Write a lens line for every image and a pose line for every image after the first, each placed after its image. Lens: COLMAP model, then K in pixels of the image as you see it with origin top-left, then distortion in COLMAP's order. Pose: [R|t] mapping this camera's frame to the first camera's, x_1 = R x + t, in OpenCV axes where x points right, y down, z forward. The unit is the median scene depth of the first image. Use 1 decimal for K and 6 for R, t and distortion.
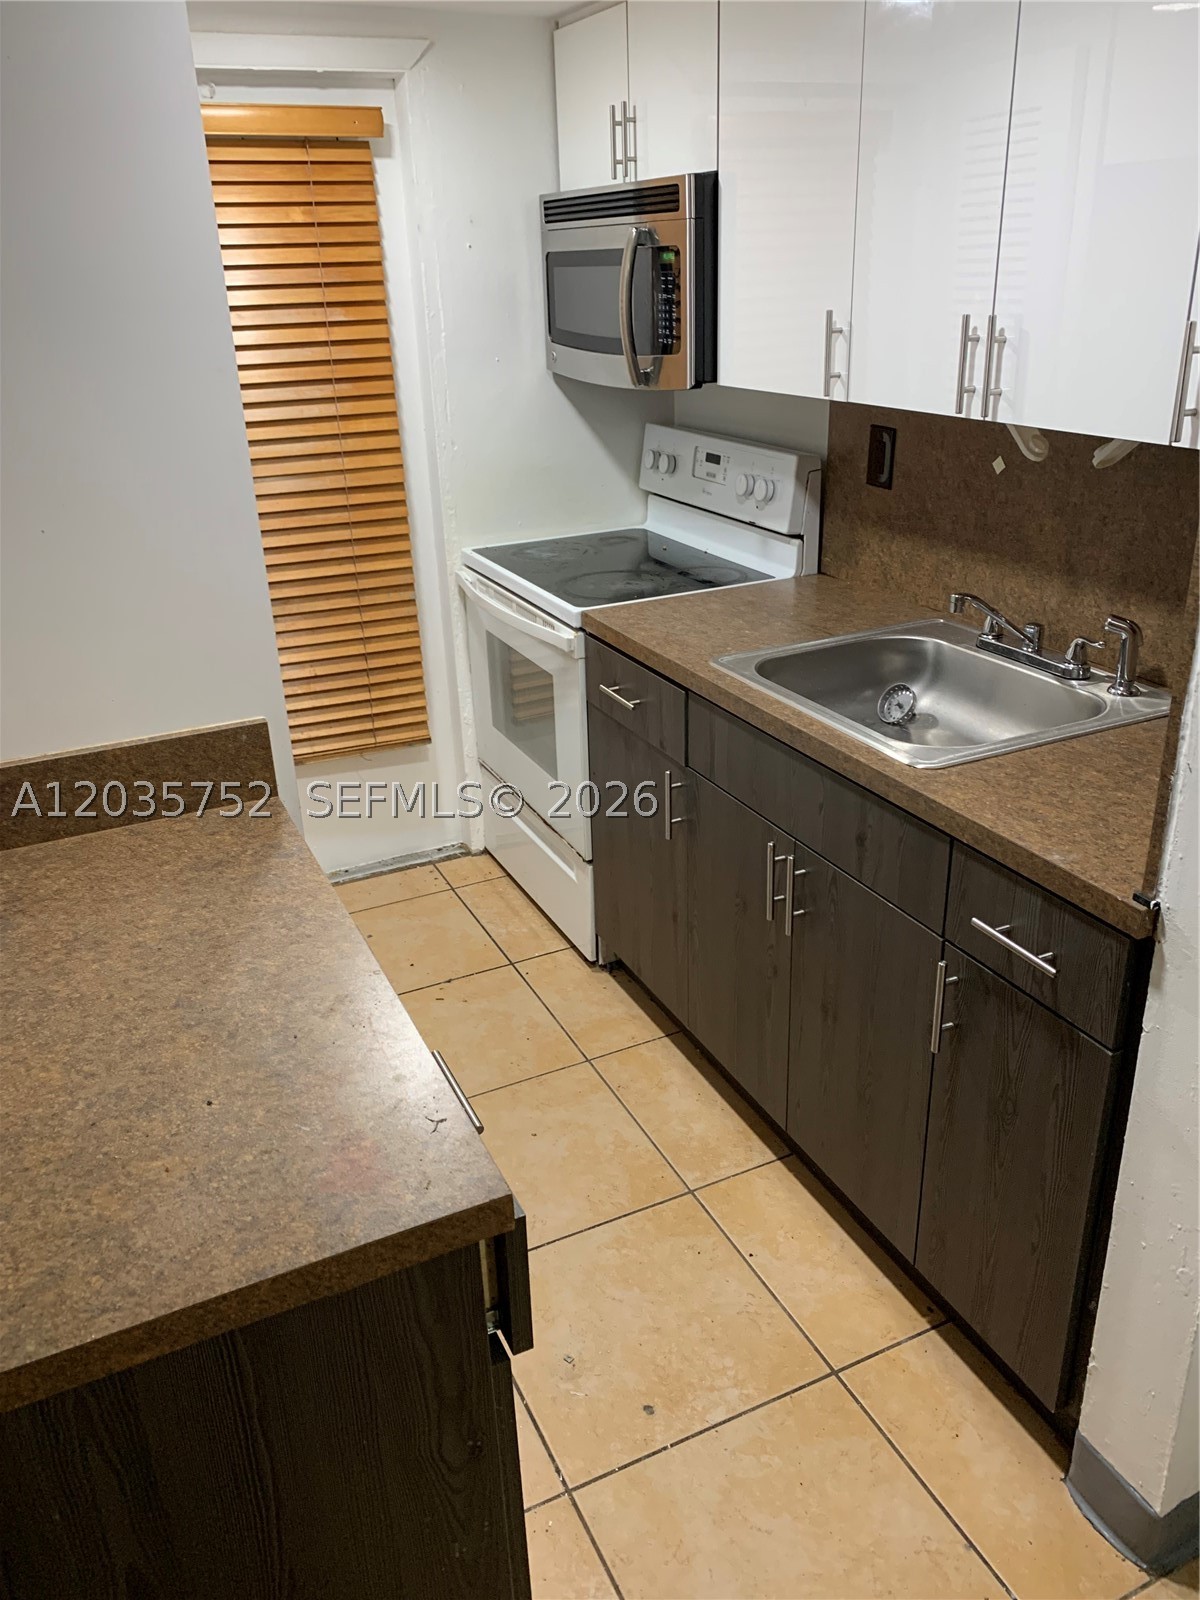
lens RADIAL K [[1213.7, 0, 600.0], [0, 1213.7, 800.0], [0, 0, 1]] dist [0.099046, -0.148042]
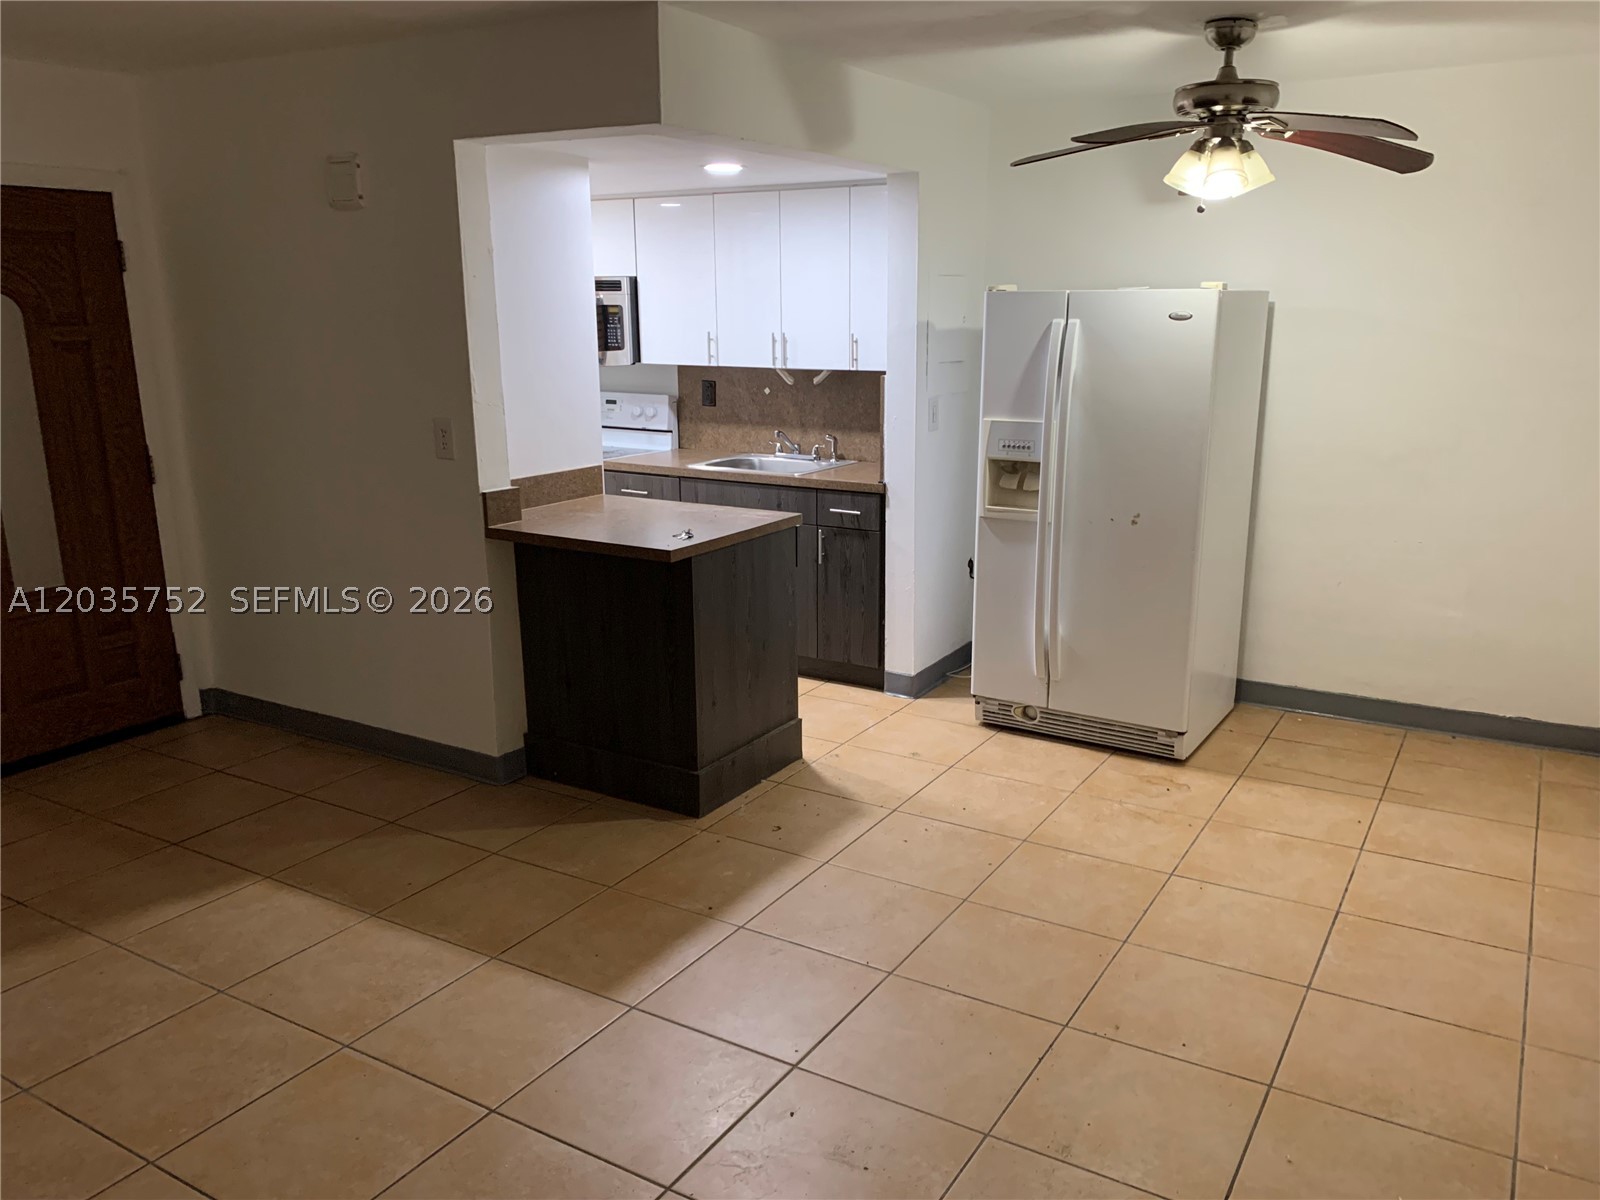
lens RADIAL K [[1213.7, 0, 803.2], [0, 1213.7, 678.2], [0, 0, 1]] dist [0.099046, -0.148042]
pose [[0.832045, -0.126294, 0.540139, -1.005457], [0.197047, 0.977523, -0.074975, 0.493672], [-0.518529, 0.168816, 0.838229, -1.028241]]
